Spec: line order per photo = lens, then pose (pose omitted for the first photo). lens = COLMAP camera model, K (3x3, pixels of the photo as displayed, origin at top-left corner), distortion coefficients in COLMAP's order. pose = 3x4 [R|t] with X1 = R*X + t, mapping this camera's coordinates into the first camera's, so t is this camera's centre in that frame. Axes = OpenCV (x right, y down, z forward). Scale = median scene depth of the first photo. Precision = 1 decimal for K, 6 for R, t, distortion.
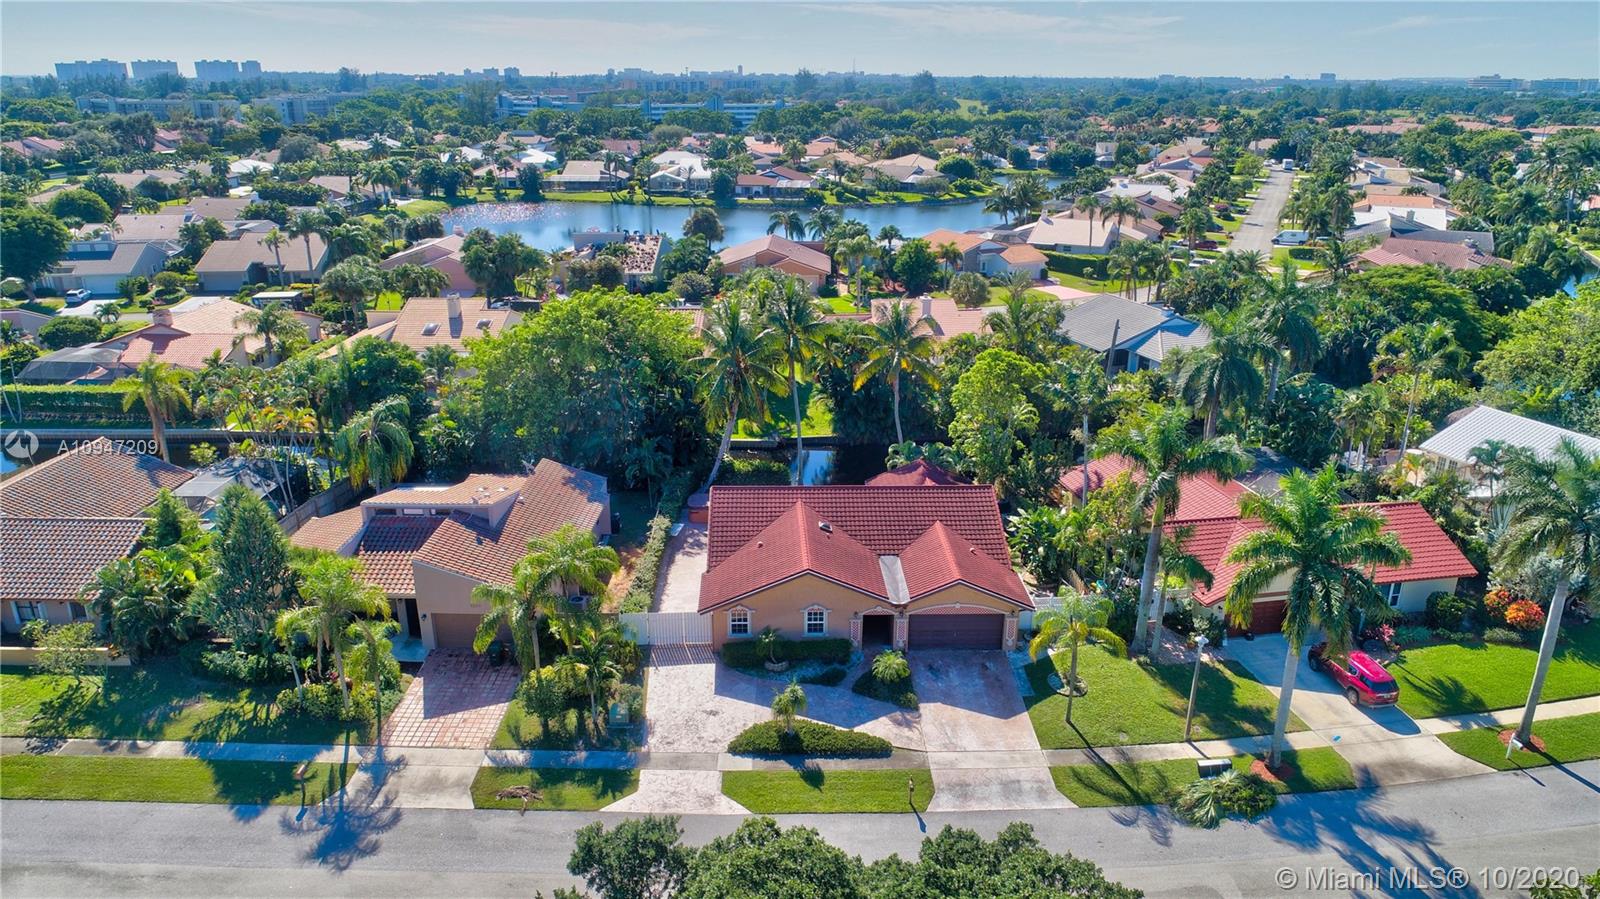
lens RADIAL K [[1065.7, 0, 800.0], [0, 1065.7, 449.5], [0, 0, 1]] dist [-0.006816, 0.000939]
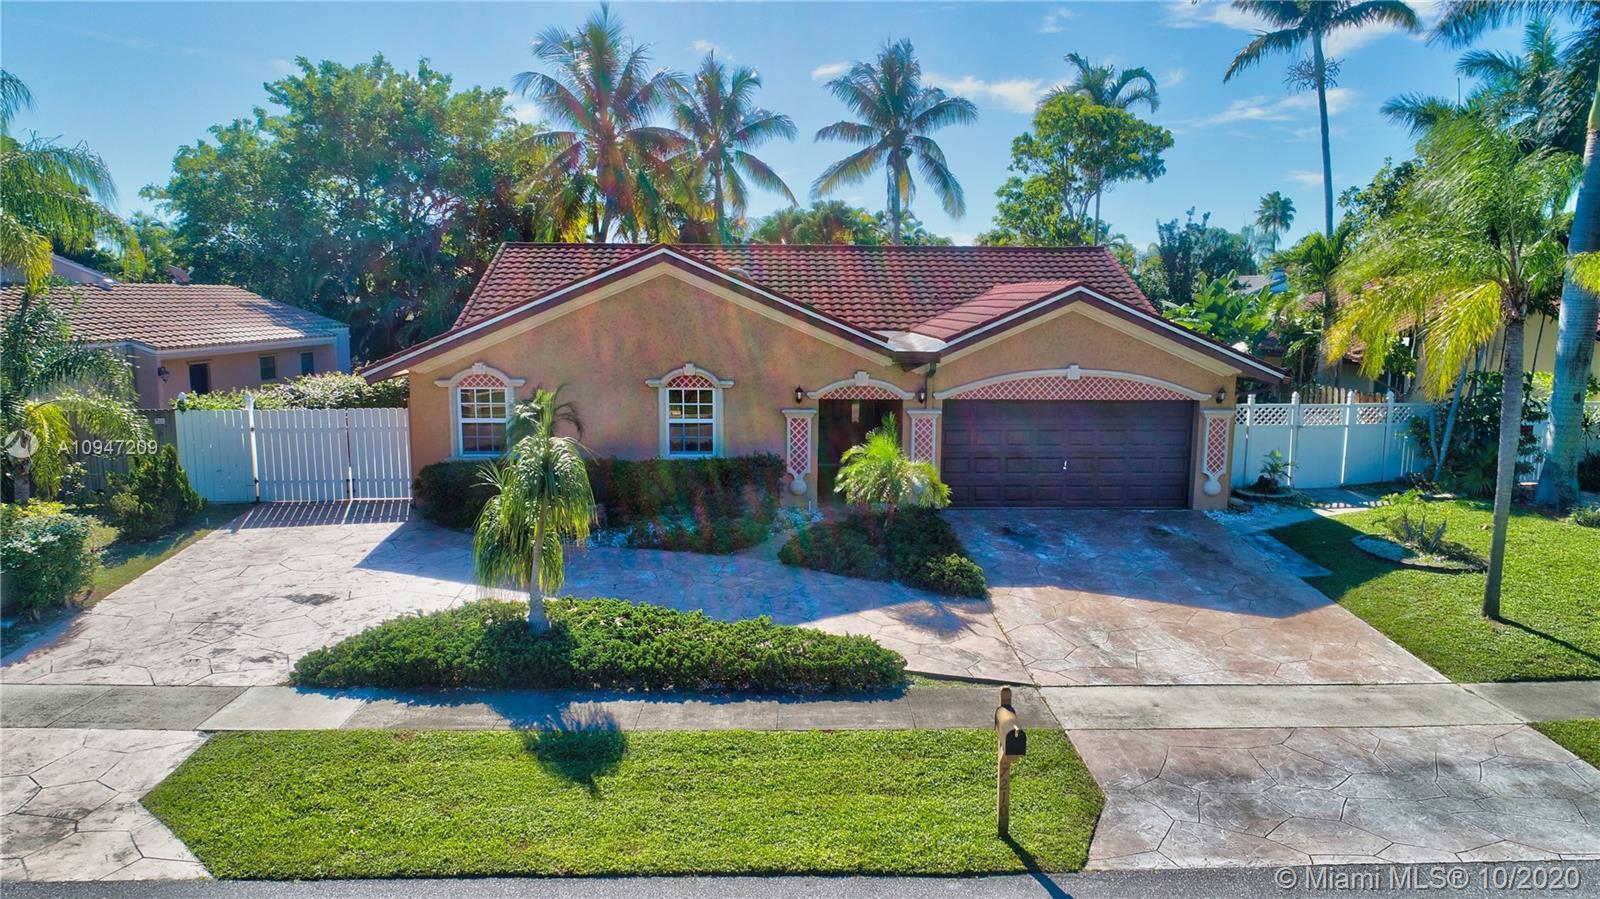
lens RADIAL K [[1065.7, 0, 800.0], [0, 1065.7, 449.5], [0, 0, 1]] dist [-0.006816, 0.000939]
pose [[0.999996, -0.002509, 0.001030, 0.052080], [0.002661, 0.980890, -0.194544, 0.243769], [-0.000522, 0.194546, 0.980893, 0.637186]]
